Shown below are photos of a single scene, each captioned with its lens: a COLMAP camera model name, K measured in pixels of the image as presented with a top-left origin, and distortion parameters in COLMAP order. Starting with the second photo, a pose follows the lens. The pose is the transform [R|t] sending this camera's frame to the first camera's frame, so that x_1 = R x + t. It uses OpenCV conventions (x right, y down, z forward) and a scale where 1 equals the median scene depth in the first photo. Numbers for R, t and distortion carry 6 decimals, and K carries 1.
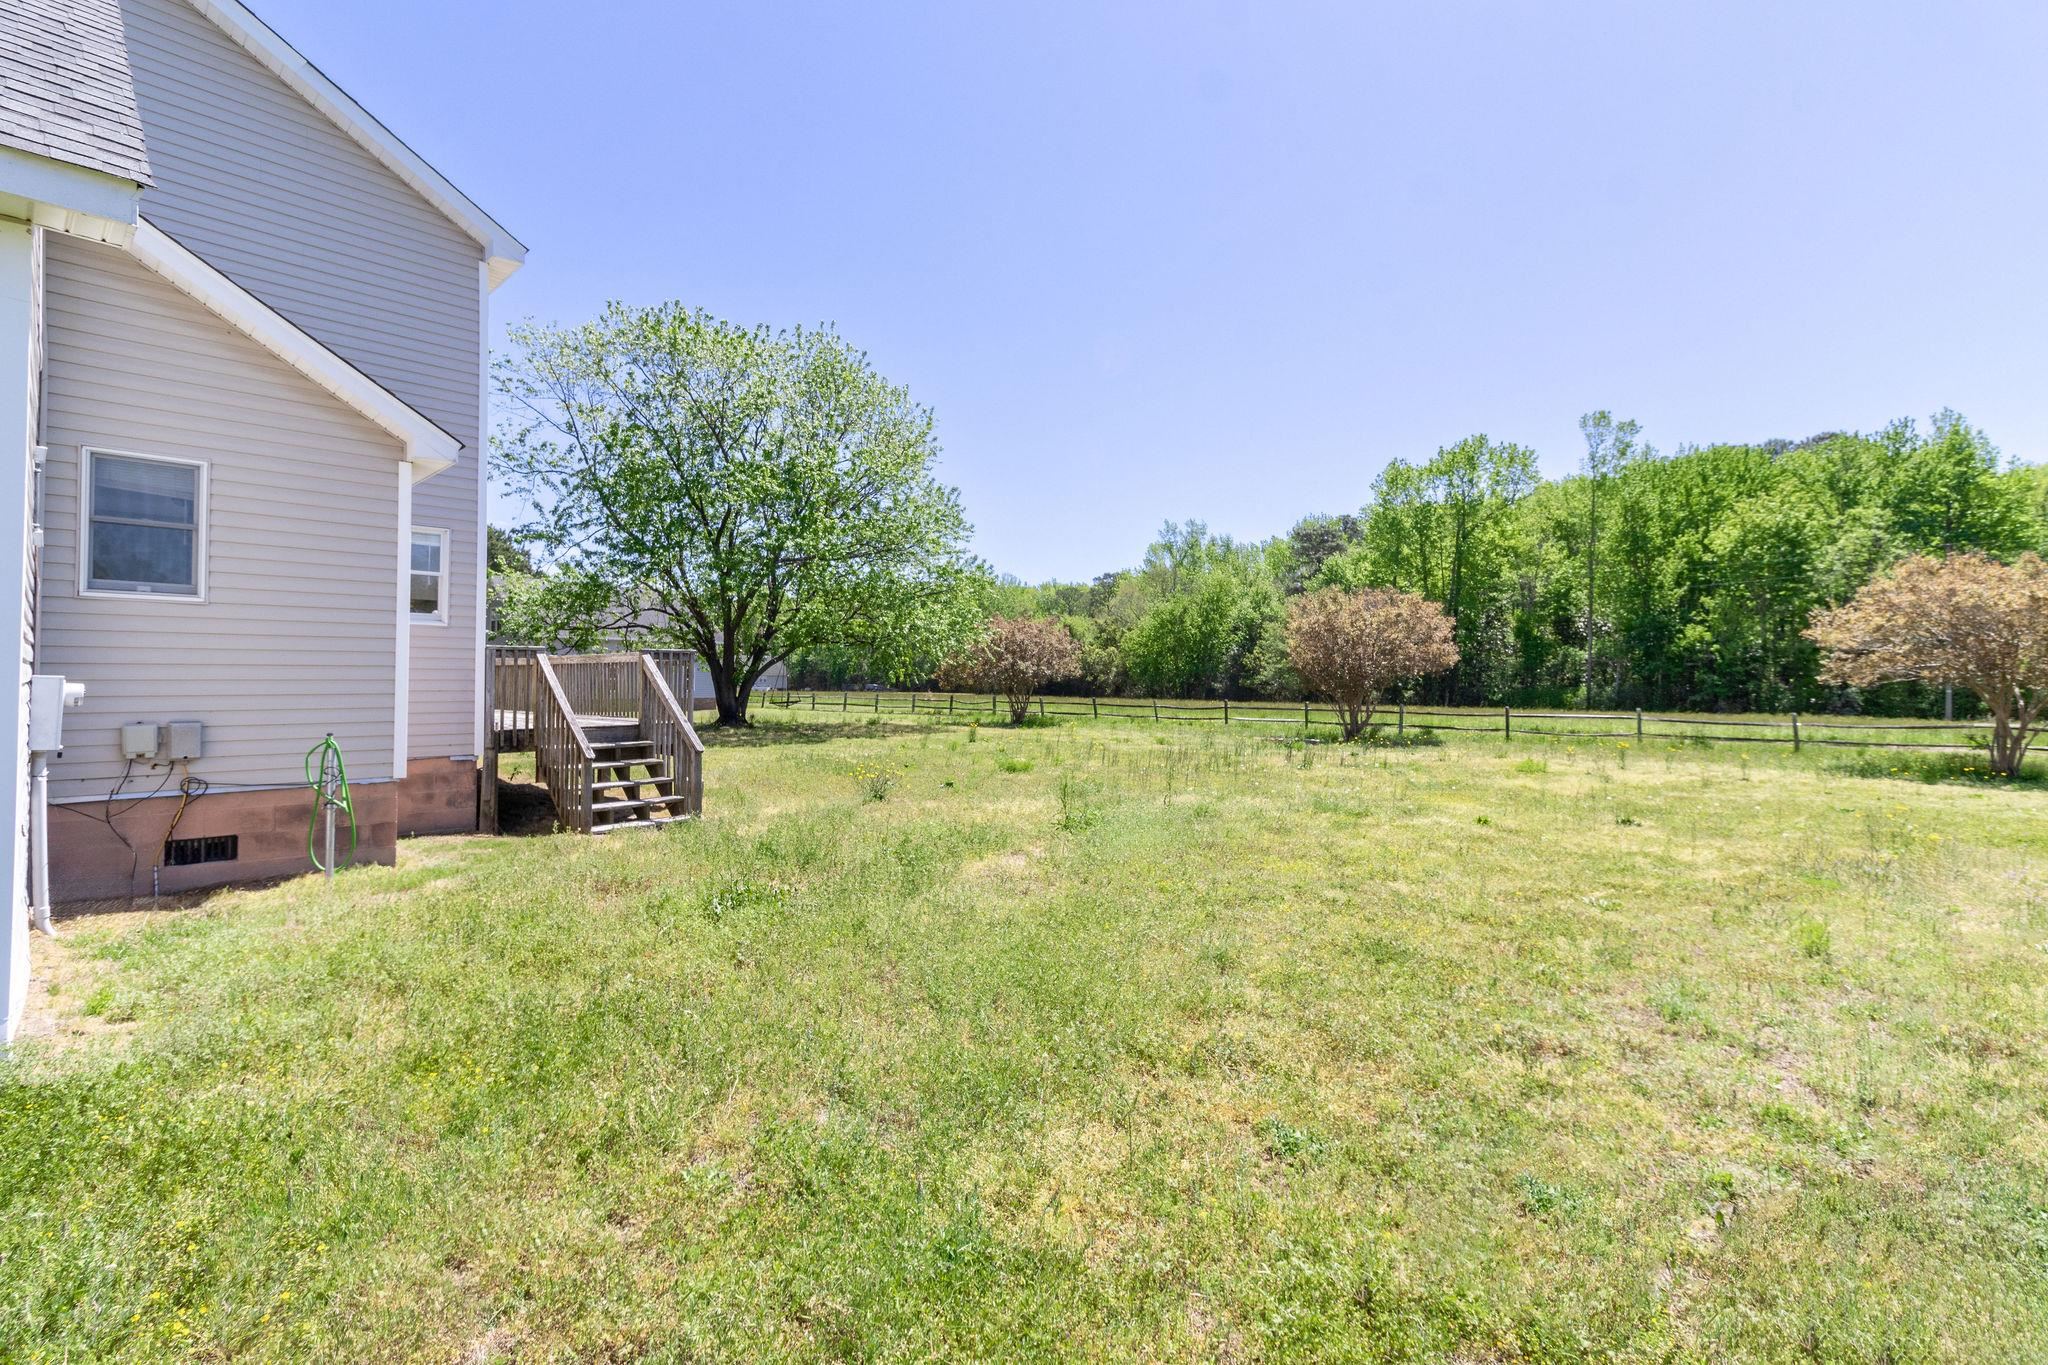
lens RADIAL K [[953.5, 0, 1028.3], [0, 953.5, 663.0], [0, 0, 1]] dist [0.008312, -0.000281]
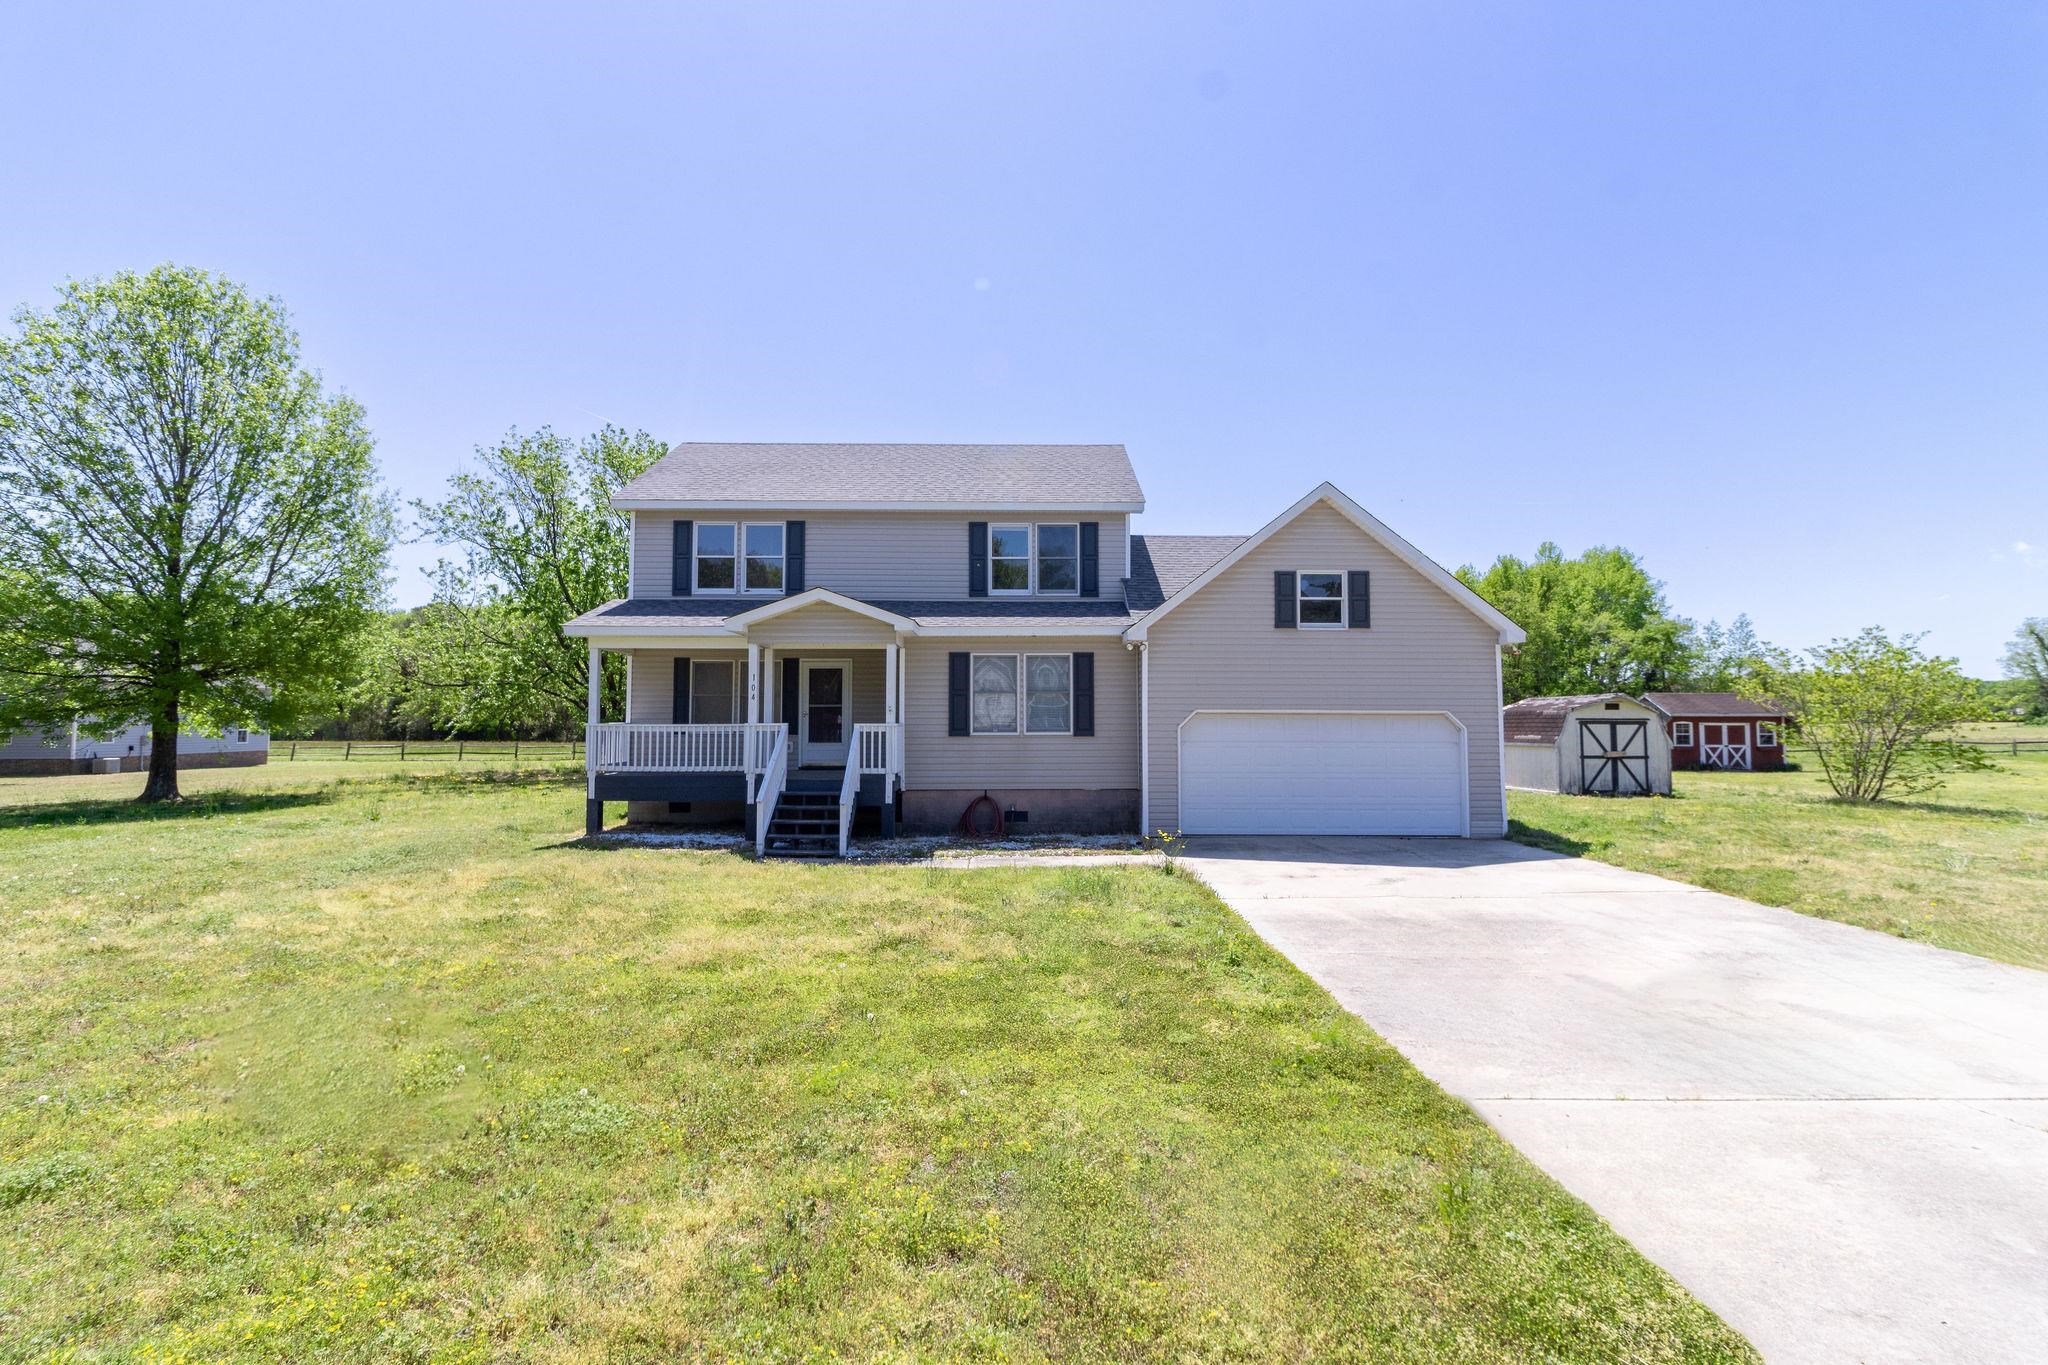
lens RADIAL K [[953.5, 0, 1026.2], [0, 953.5, 661.0], [0, 0, 1]] dist [0.008312, -0.000281]
pose [[0.715724, 0.035727, 0.697469, -0.410769], [-0.005494, 0.998948, -0.045532, -0.010721], [-0.698362, 0.028756, 0.715167, -0.103540]]
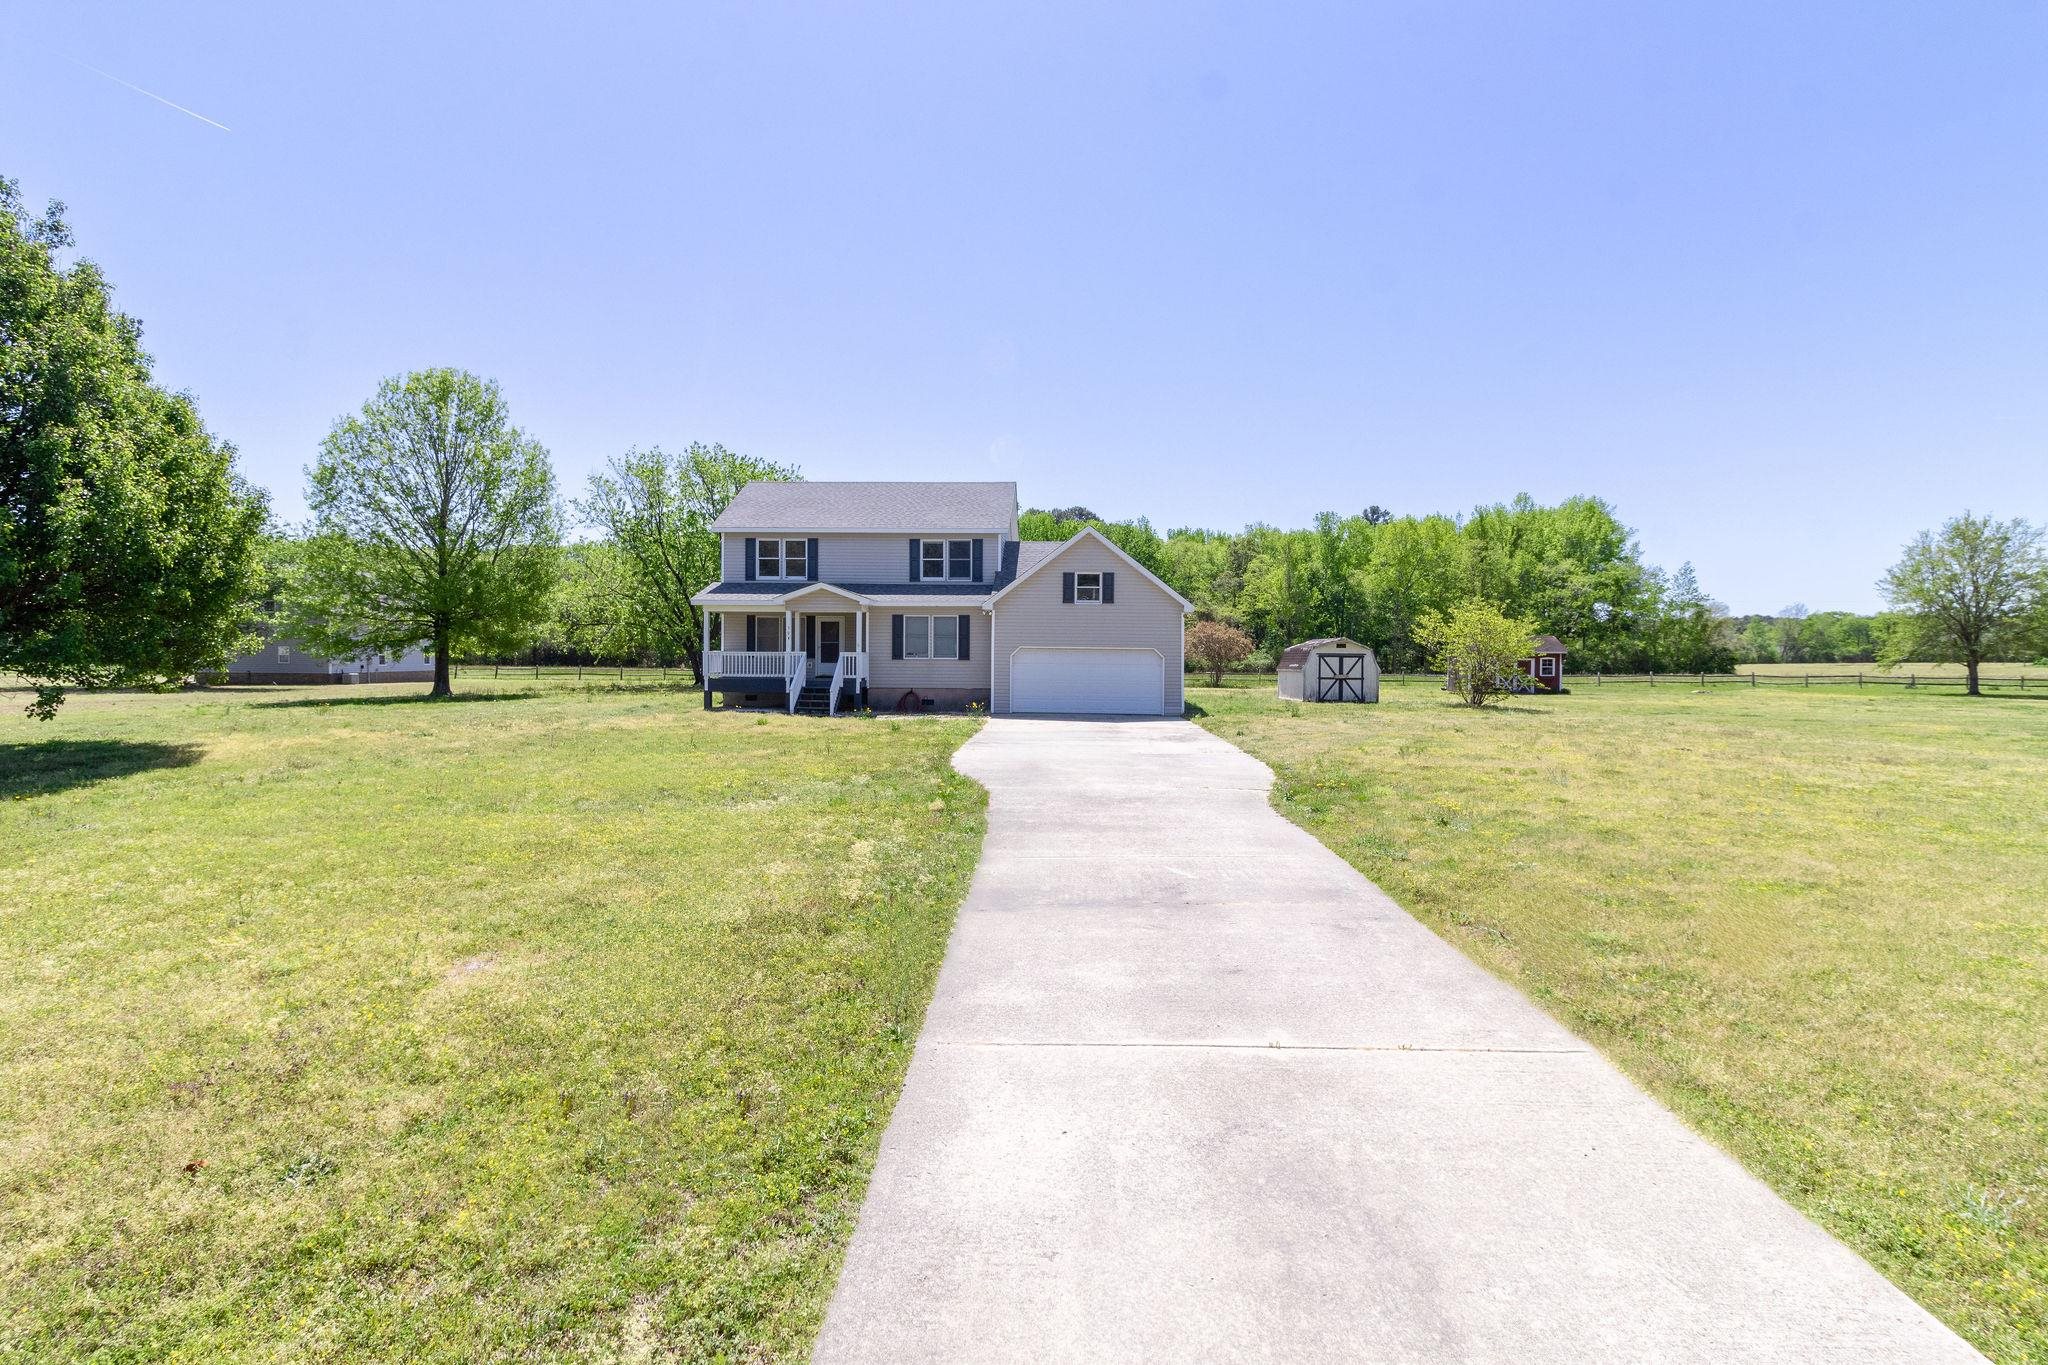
lens RADIAL K [[953.5, 0, 1019.7], [0, 953.5, 665.2], [0, 0, 1]] dist [0.008312, -0.000281]
pose [[0.759582, -0.009805, 0.650338, -0.518161], [-0.012932, 0.999461, 0.030173, -0.014742], [-0.650283, -0.031329, 0.759046, -0.329192]]
